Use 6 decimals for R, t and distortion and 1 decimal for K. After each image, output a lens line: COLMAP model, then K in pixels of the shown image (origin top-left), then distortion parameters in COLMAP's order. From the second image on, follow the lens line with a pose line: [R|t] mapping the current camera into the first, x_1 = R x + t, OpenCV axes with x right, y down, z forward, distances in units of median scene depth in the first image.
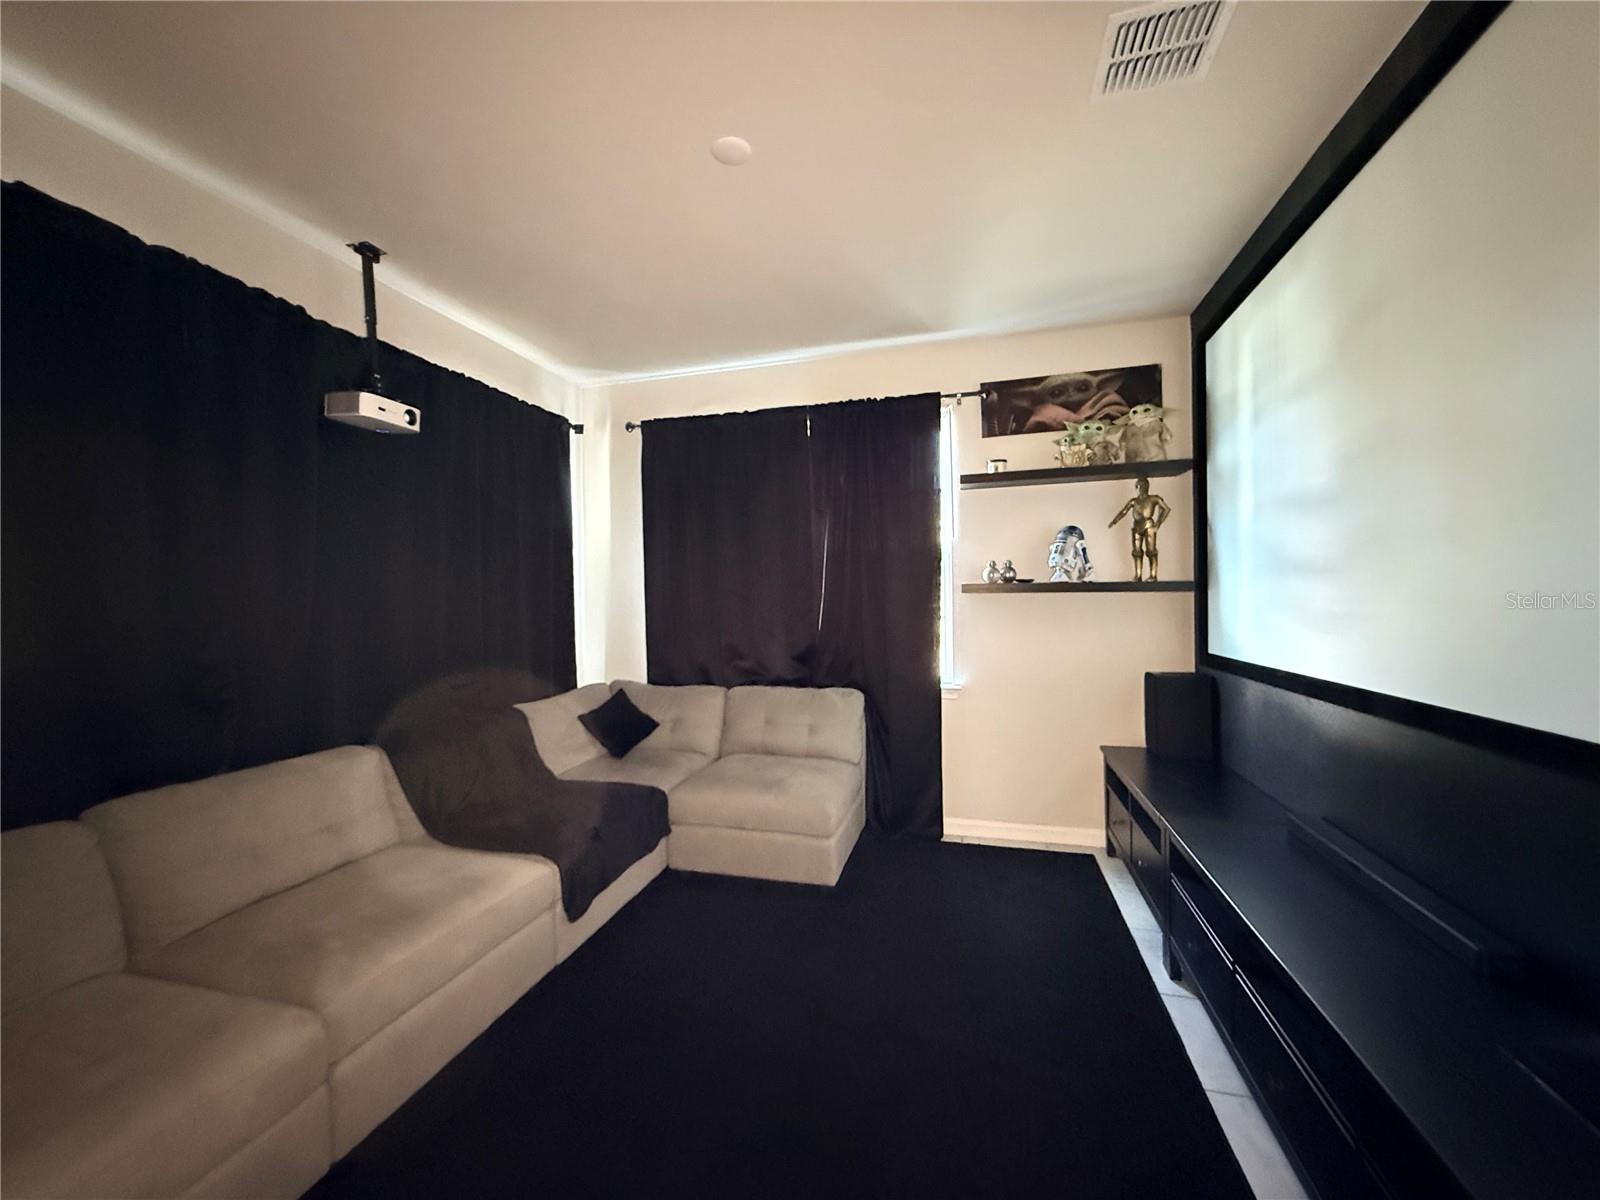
lens RADIAL K [[640.8, 0, 796.8], [0, 640.8, 600.3], [0, 0, 1]] dist [-0.000631, 0.000014]
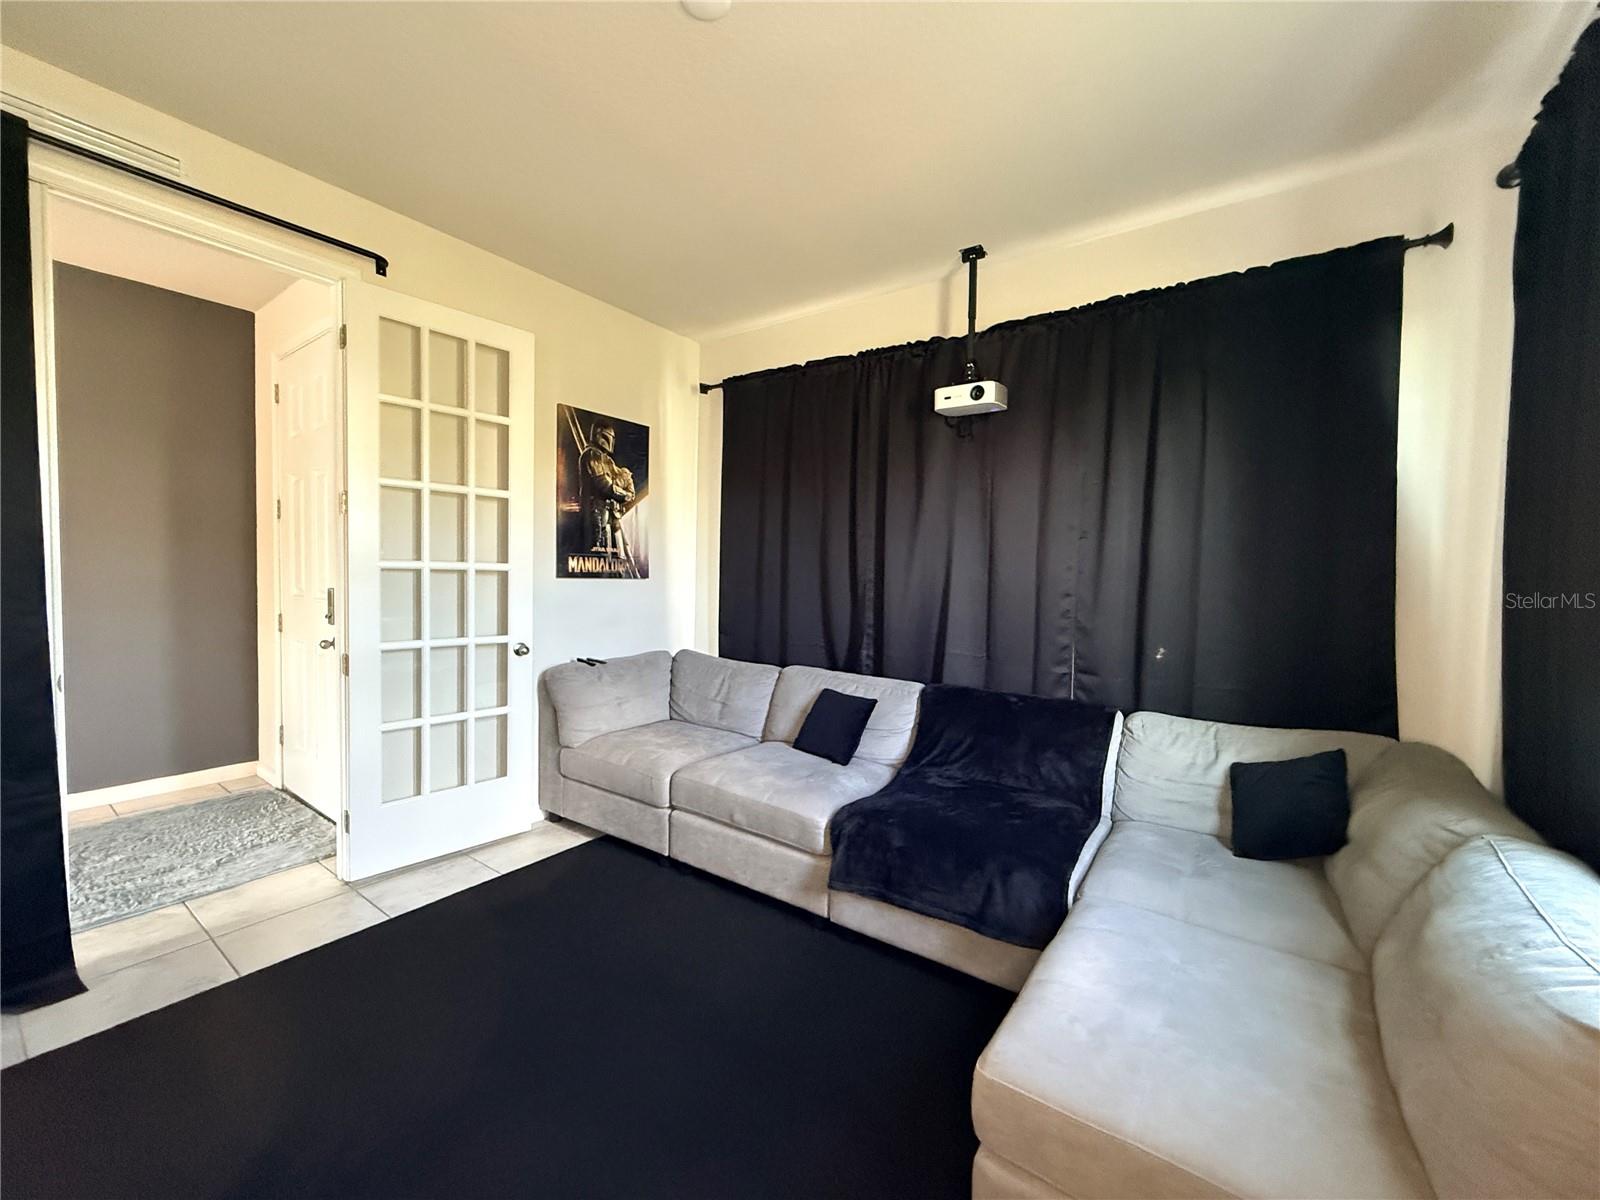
lens RADIAL K [[640.8, 0, 796.8], [0, 640.8, 600.3], [0, 0, 1]] dist [-0.000631, 0.000014]
pose [[-0.326583, 0.042987, -0.944191, 0.496485], [-0.015704, 0.998581, 0.050895, -0.000282], [0.945038, 0.031449, -0.325444, 1.094441]]
